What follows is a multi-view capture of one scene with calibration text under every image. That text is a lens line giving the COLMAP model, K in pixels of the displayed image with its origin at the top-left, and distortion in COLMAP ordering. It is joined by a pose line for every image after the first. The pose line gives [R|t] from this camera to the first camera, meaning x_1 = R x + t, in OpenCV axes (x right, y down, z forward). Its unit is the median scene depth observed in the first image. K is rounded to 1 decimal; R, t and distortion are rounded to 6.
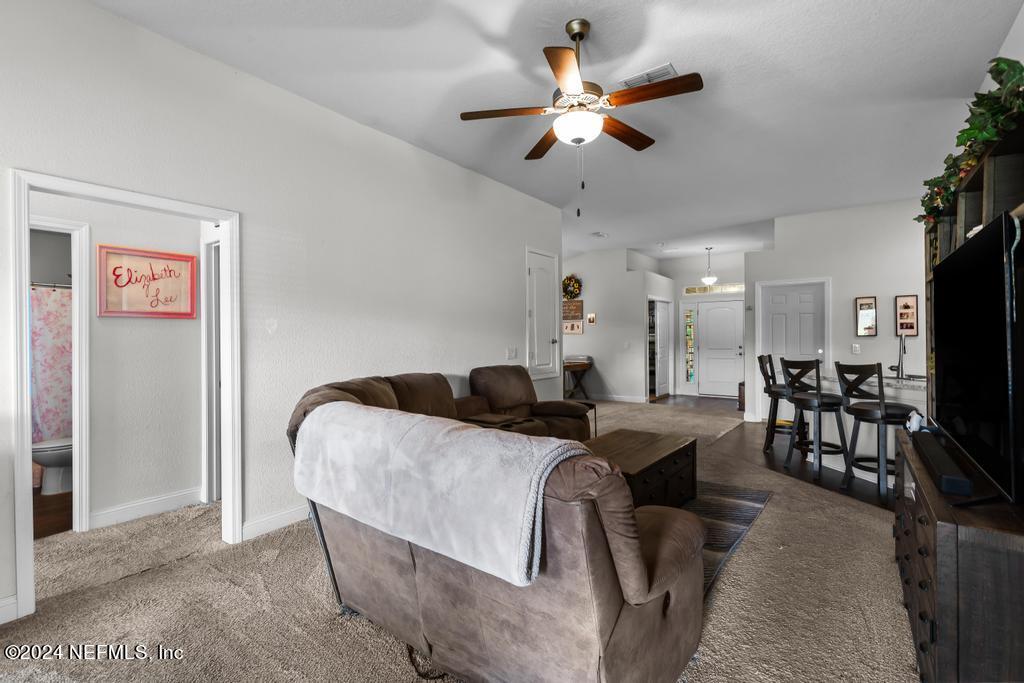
lens RADIAL K [[456.2, 0, 512.0], [0, 456.2, 341.5], [0, 0, 1]] dist [0.001029, -0.000053]
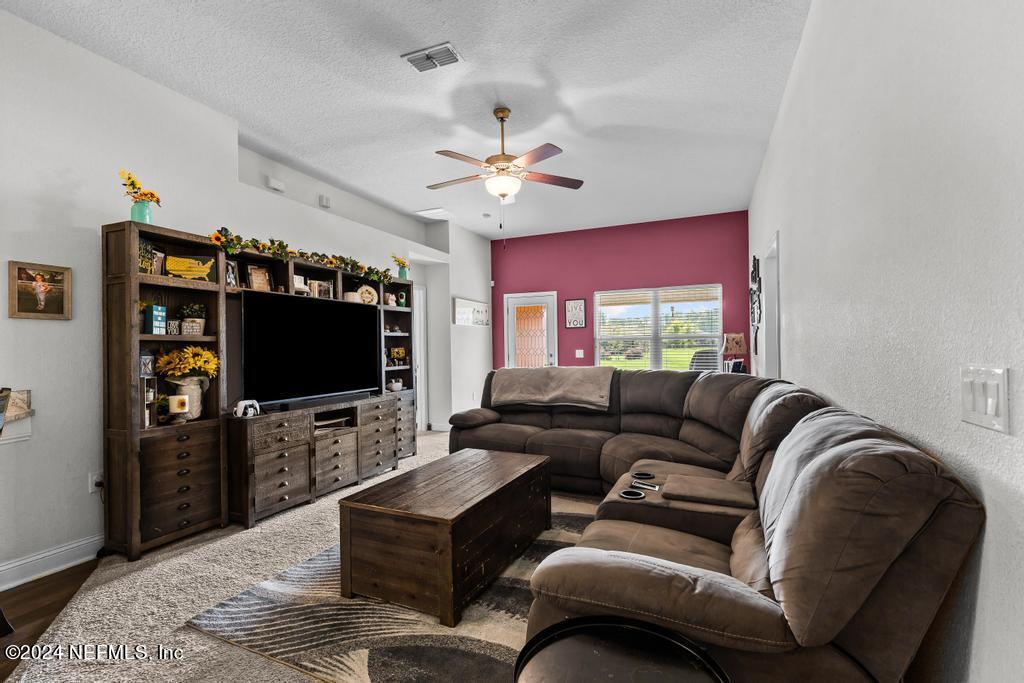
lens RADIAL K [[456.2, 0, 512.0], [0, 456.2, 341.5], [0, 0, 1]] dist [0.001029, -0.000053]
pose [[-0.974917, 0.018925, -0.221762, 0.358386], [0.020401, 0.999782, -0.004364, 0.004340], [0.221631, -0.008779, -0.975091, 1.937029]]
